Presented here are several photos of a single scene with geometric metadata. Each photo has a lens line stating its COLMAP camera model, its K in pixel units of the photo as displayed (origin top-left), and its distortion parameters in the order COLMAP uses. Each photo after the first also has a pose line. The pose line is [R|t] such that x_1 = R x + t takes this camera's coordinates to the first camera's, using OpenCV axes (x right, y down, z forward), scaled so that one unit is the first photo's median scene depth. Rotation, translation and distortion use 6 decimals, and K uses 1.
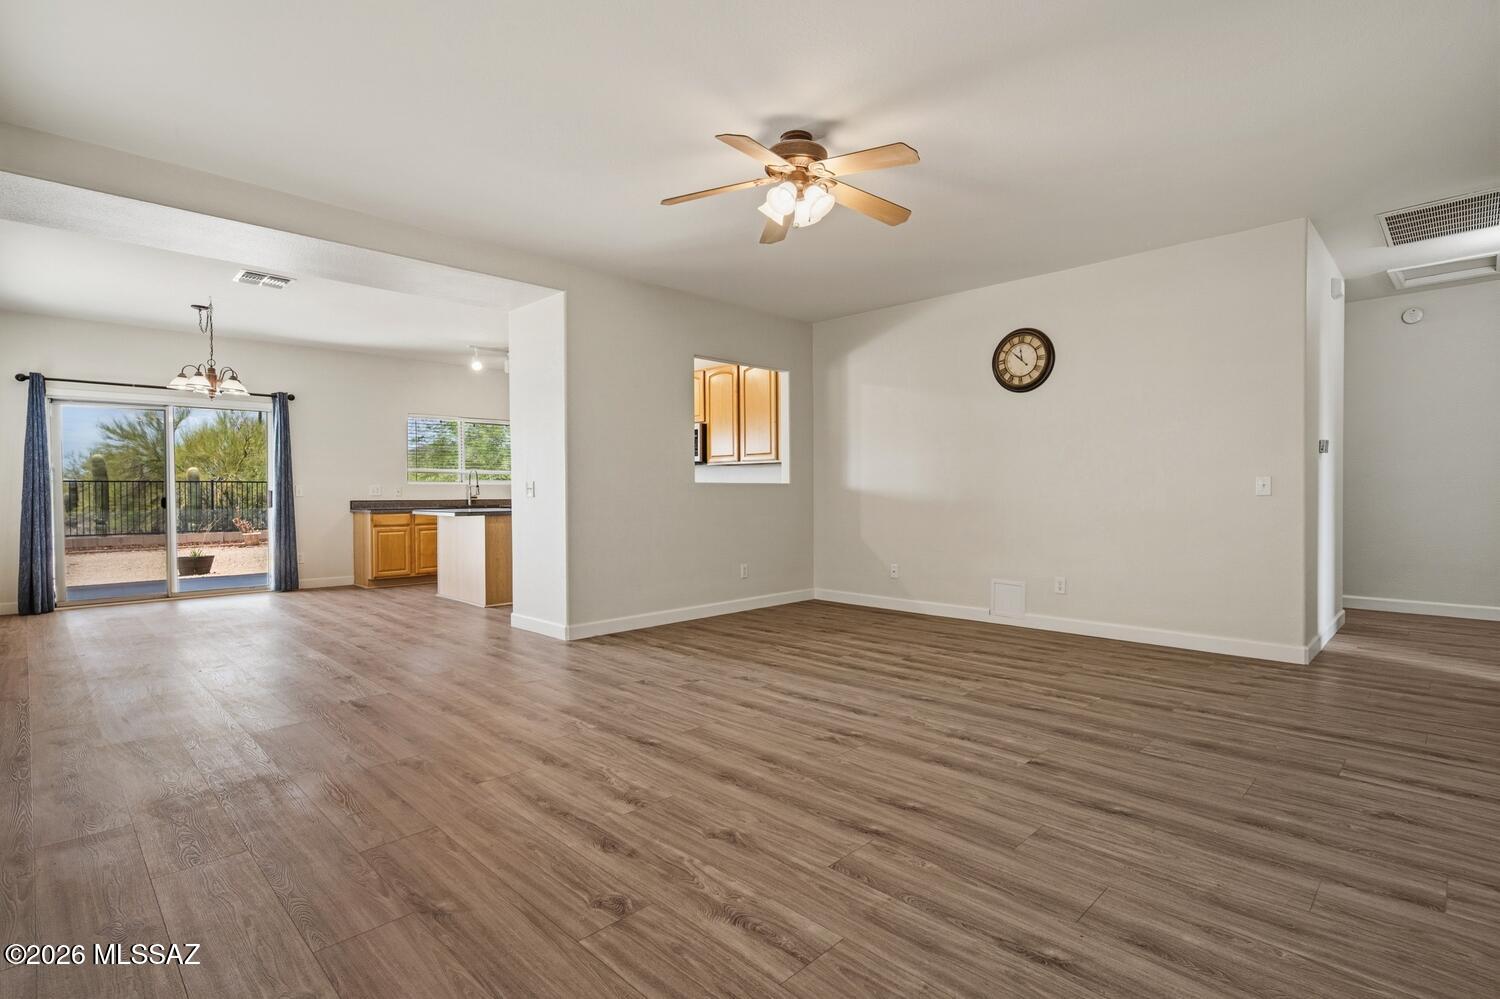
lens RADIAL K [[727.1, 0, 756.1], [0, 727.1, 500.2], [0, 0, 1]] dist [-0.009464, 0.007268]
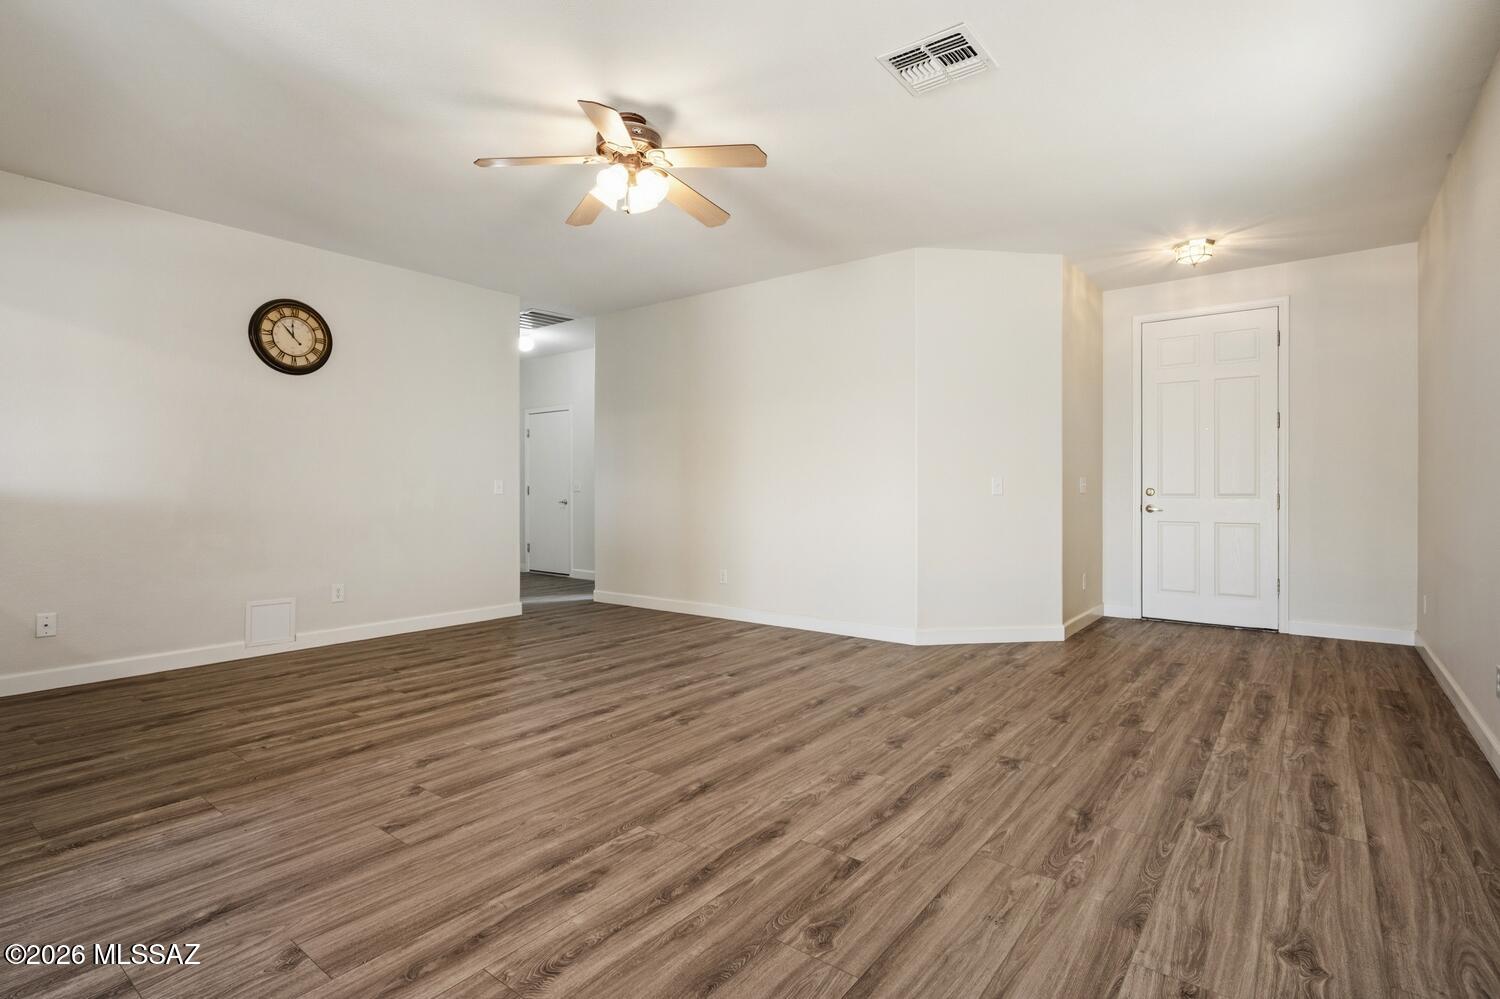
lens RADIAL K [[727.1, 0, 752.2], [0, 727.1, 491.6], [0, 0, 1]] dist [-0.009464, 0.007268]
pose [[-0.124720, 0.001714, 0.992190, -0.587817], [0.014355, 0.999897, 0.000078, -0.004239], [-0.992088, 0.014252, -0.124732, 0.621075]]
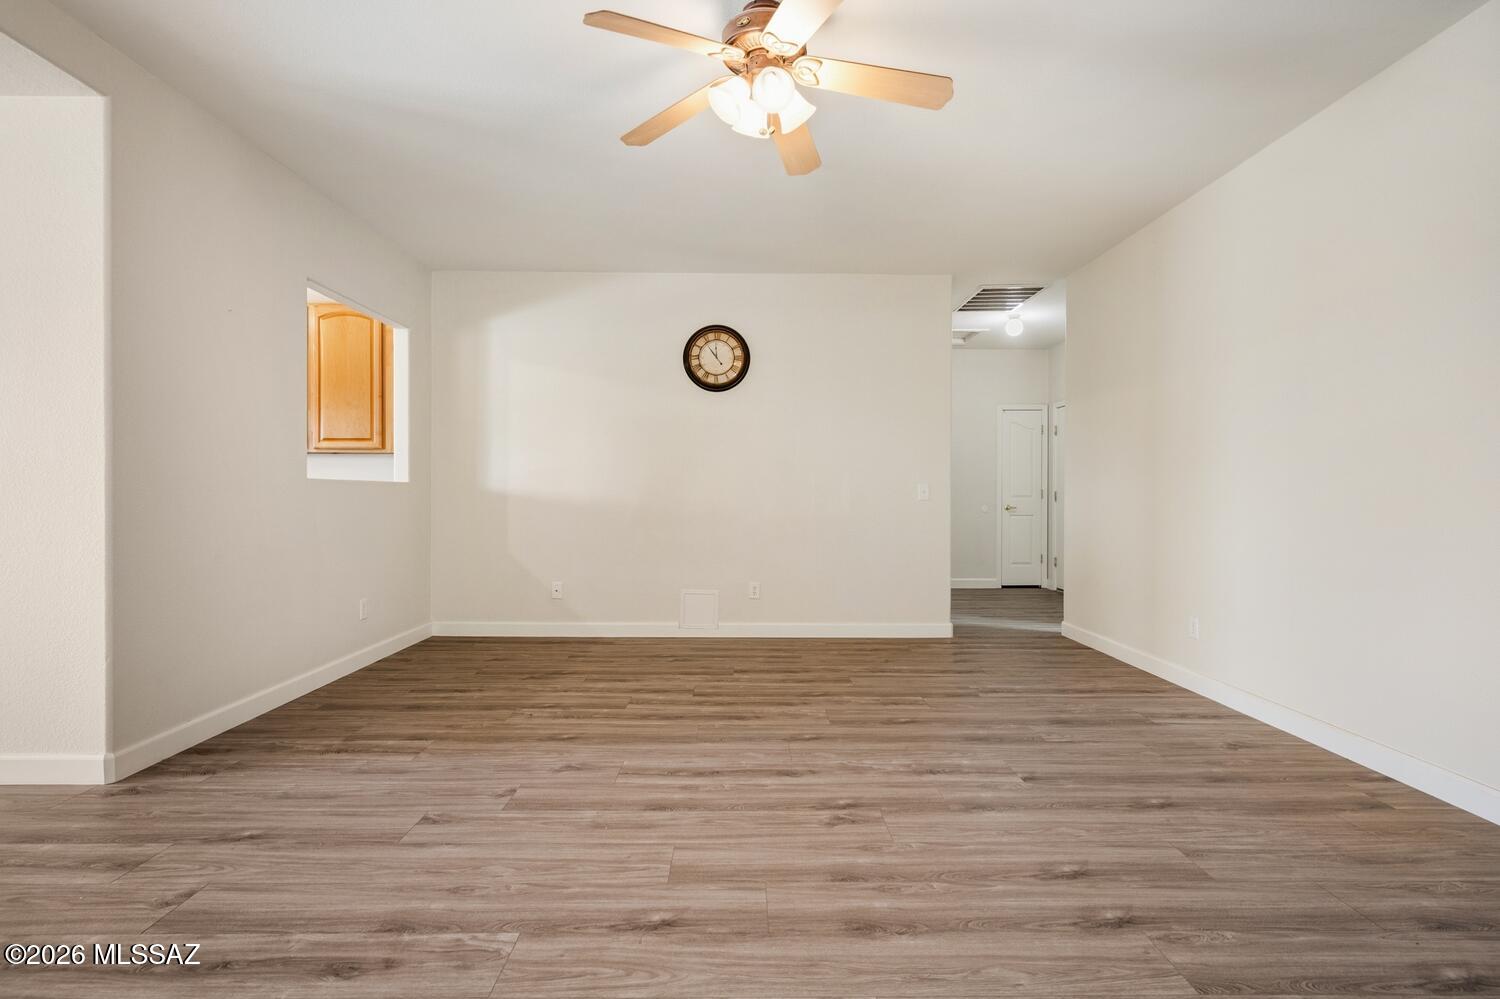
lens RADIAL K [[727.1, 0, 752.5], [0, 727.1, 501.3], [0, 0, 1]] dist [-0.009464, 0.007268]
pose [[0.701959, -0.001648, 0.712216, -0.305330], [0.002798, 0.999996, -0.000443, -0.003854], [-0.712212, 0.002304, 0.701961, 0.318958]]
